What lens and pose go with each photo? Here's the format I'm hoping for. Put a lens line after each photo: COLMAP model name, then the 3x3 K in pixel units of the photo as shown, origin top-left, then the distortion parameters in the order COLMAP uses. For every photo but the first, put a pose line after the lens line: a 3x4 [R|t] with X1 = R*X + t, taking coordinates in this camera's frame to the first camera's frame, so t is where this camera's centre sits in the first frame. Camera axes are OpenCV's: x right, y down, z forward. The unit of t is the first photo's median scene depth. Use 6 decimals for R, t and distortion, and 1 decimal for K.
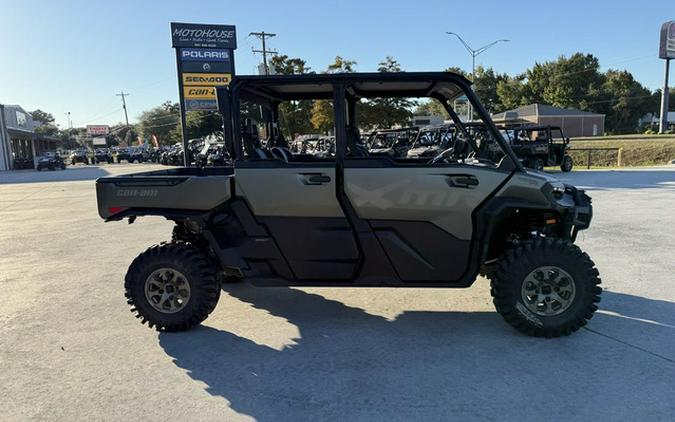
lens RADIAL K [[475.8, 0, 334.4], [0, 475.8, 215.3], [0, 0, 1]] dist [0.042736, -0.050871]
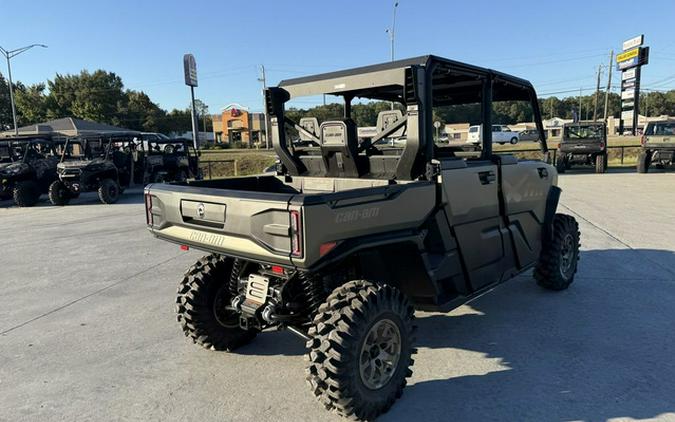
lens RADIAL K [[475.8, 0, 334.6], [0, 475.8, 216.2], [0, 0, 1]] dist [0.042736, -0.050871]
pose [[0.603917, -0.107307, 0.789791, -0.178465], [0.131741, 0.990705, 0.033869, -0.013574], [-0.786084, 0.083594, 0.612441, 0.122373]]
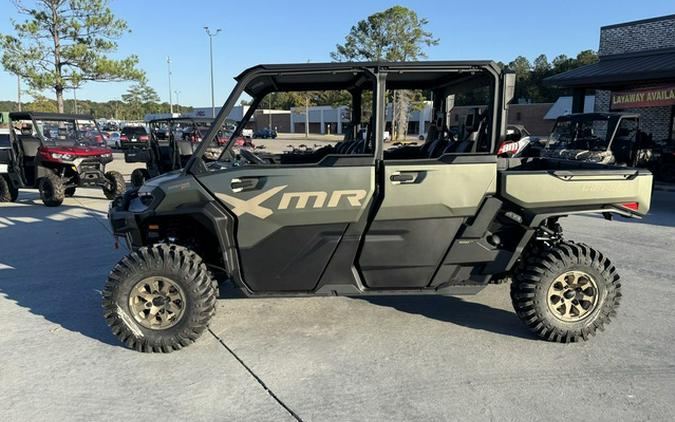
lens RADIAL K [[475.8, 0, 335.6], [0, 475.8, 204.7], [0, 0, 1]] dist [0.042736, -0.050871]
pose [[-0.984130, 0.053872, -0.169072, 0.055035], [-0.000156, 0.952538, 0.304419, -0.068318], [0.177447, 0.299614, -0.937413, 0.418282]]
